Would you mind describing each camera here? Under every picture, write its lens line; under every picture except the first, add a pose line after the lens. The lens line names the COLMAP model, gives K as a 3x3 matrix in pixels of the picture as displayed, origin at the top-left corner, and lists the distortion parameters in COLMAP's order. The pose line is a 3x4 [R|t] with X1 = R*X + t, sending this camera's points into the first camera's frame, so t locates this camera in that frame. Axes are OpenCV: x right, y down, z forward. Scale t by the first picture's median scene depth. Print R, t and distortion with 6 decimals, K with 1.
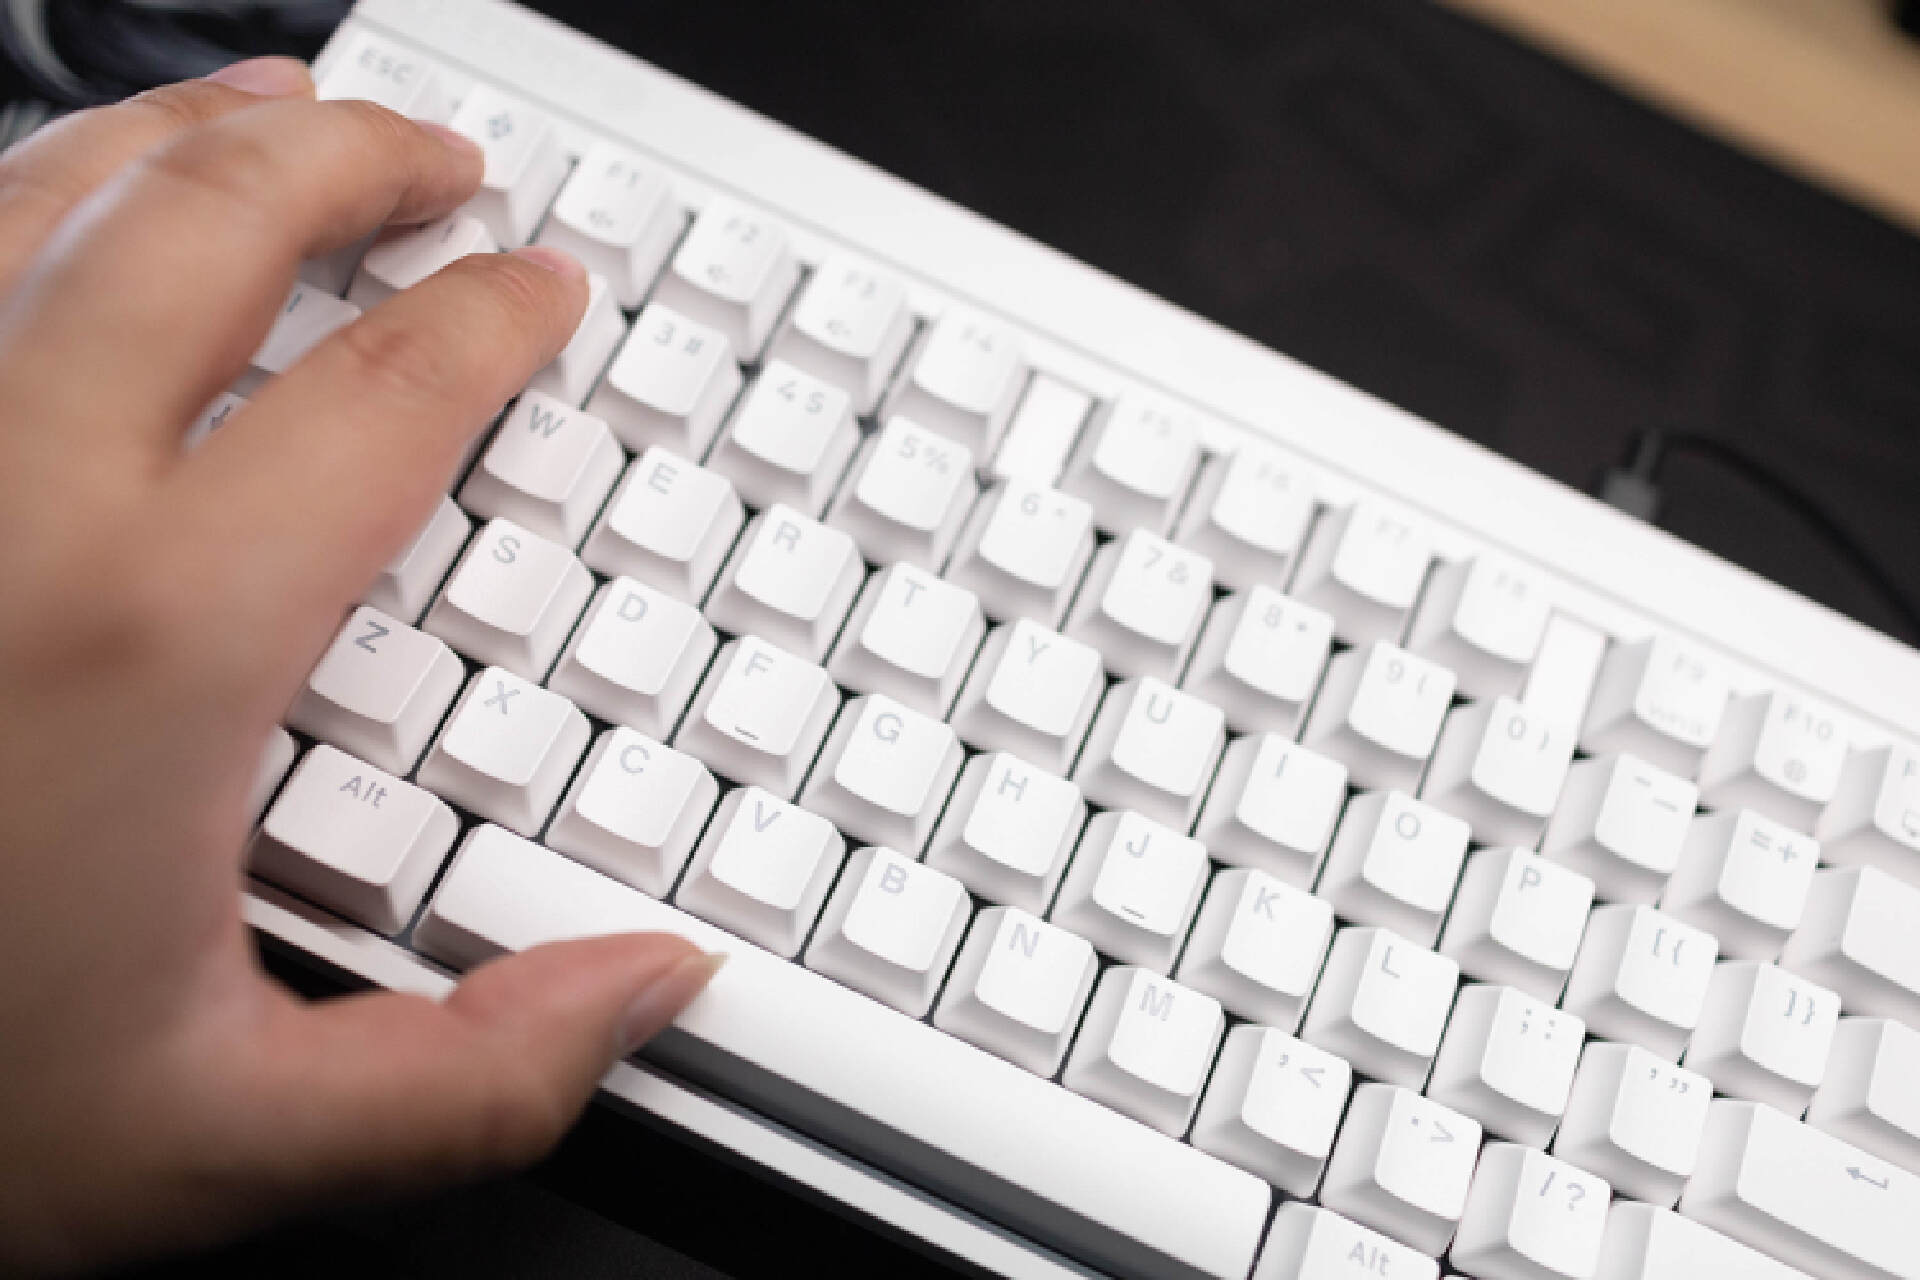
lens RADIAL K [[1926.2, 0, 959.1], [0, 1926.2, 631.9], [0, 0, 1]] dist [-0.010921, -0.004587]
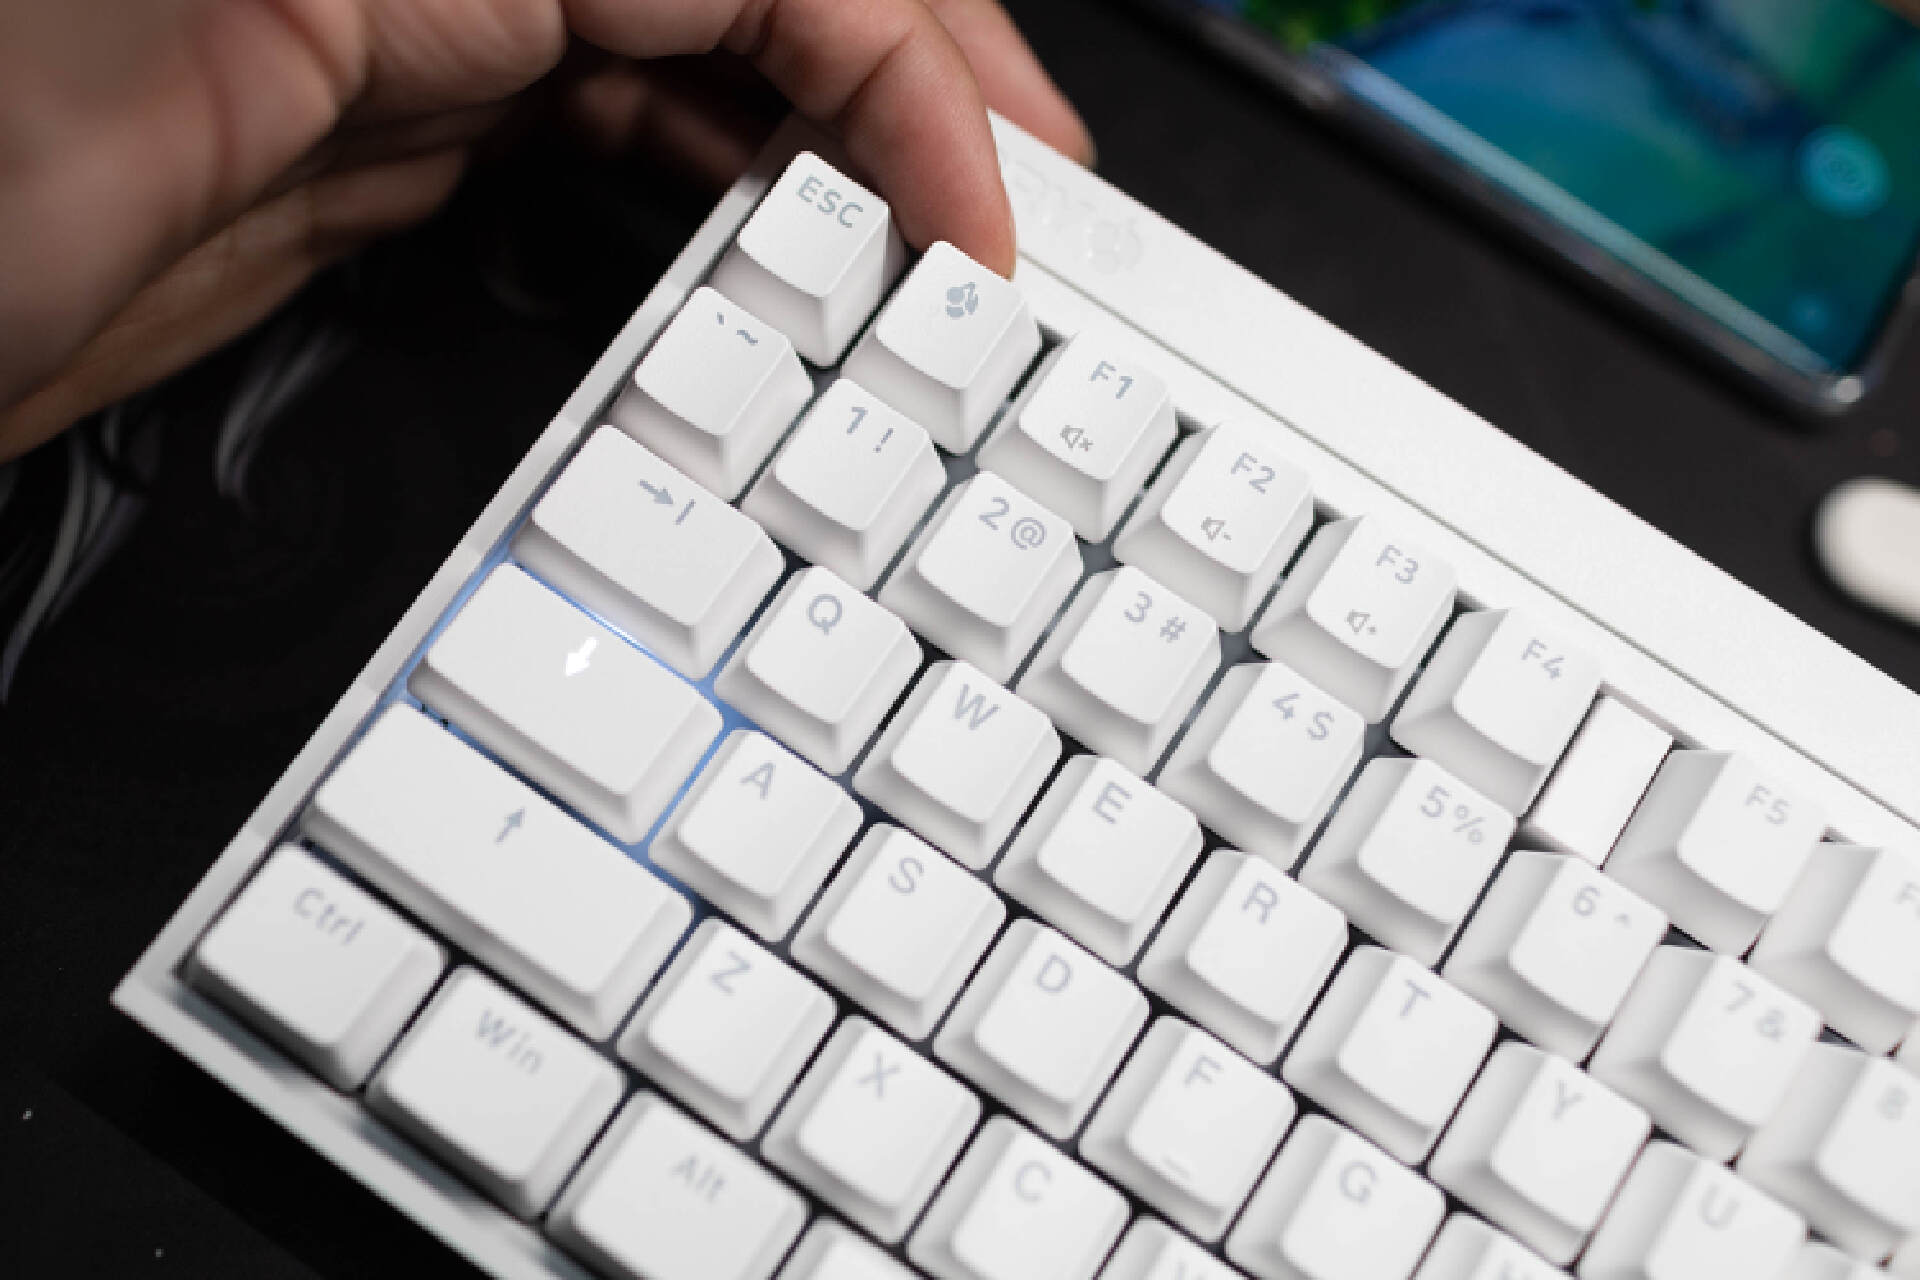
lens RADIAL K [[1926.2, 0, 959.1], [0, 1926.2, 631.9], [0, 0, 1]] dist [-0.010921, -0.004587]
pose [[0.977298, 0.149168, -0.150455, -0.107246], [-0.133136, 0.984798, 0.111571, -0.226139], [0.164811, -0.089007, 0.982301, 0.230615]]
